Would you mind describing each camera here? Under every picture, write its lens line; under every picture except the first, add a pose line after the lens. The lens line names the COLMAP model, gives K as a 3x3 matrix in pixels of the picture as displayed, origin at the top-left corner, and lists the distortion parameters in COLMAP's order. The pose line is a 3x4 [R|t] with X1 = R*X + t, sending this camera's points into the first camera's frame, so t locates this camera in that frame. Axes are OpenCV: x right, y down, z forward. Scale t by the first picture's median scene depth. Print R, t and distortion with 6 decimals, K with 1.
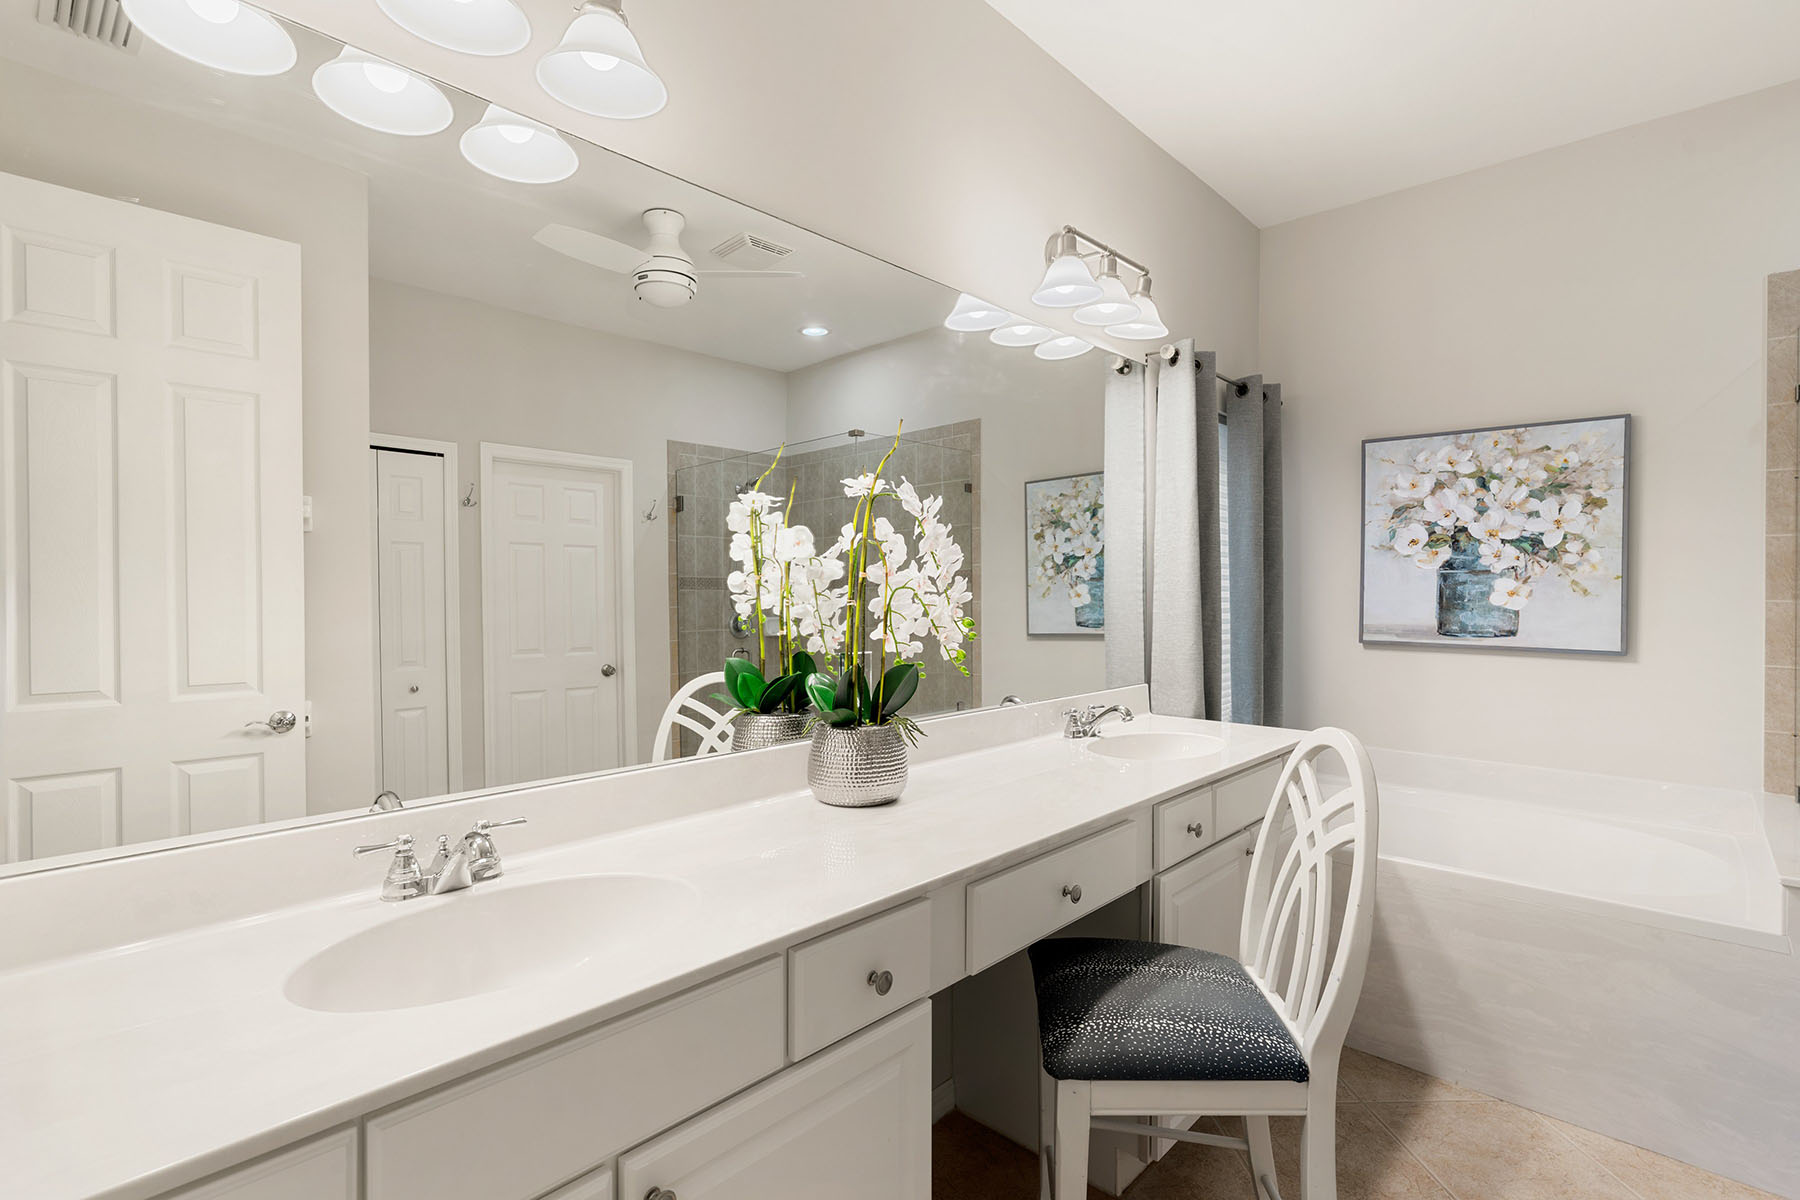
lens RADIAL K [[858.1, 0, 894.7], [0, 858.1, 598.3], [0, 0, 1]] dist [0.007494, -0.002408]
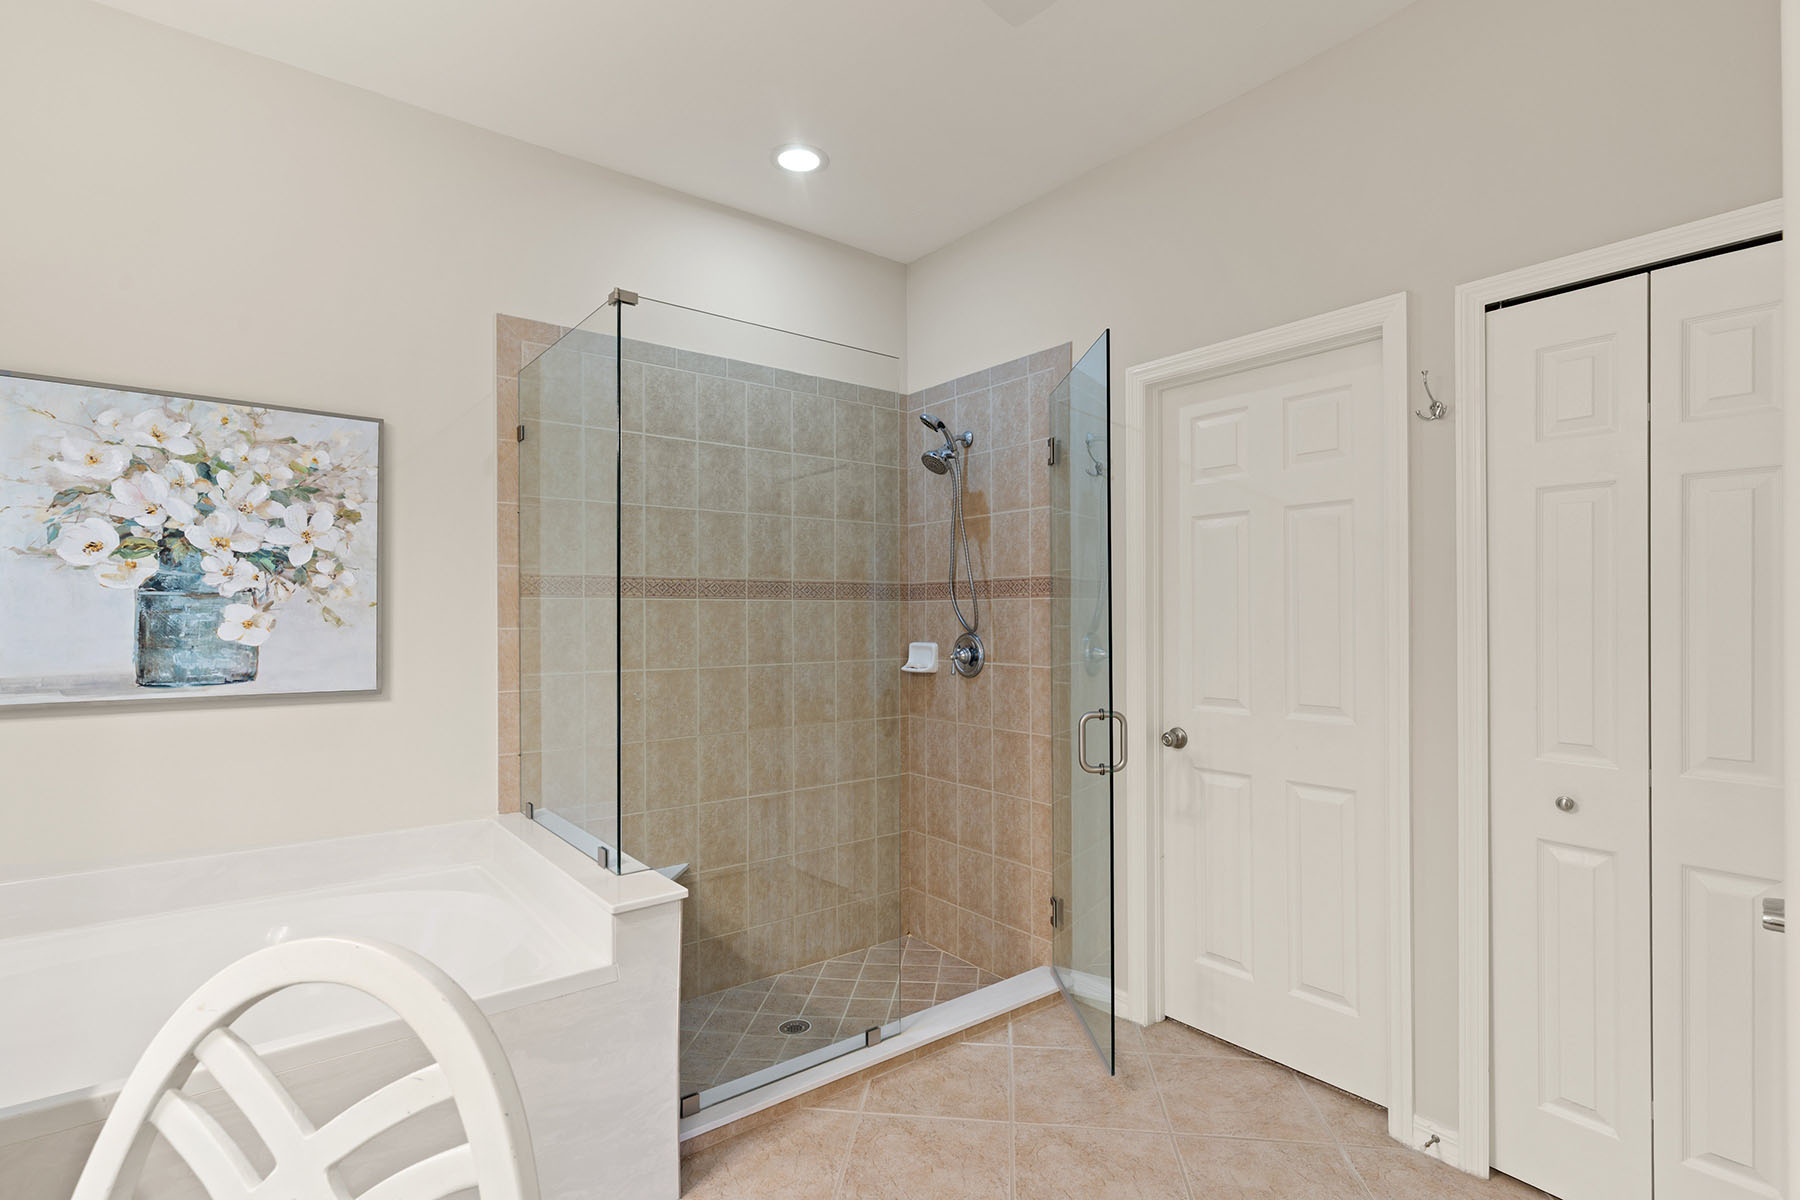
lens RADIAL K [[858.1, 0, 891.9], [0, 858.1, 610.6], [0, 0, 1]] dist [0.007494, -0.002408]
pose [[0.154396, 0.002310, 0.988006, 0.057680], [0.013034, 0.999905, -0.004375, -0.006917], [-0.987923, 0.013553, 0.154351, 0.321360]]
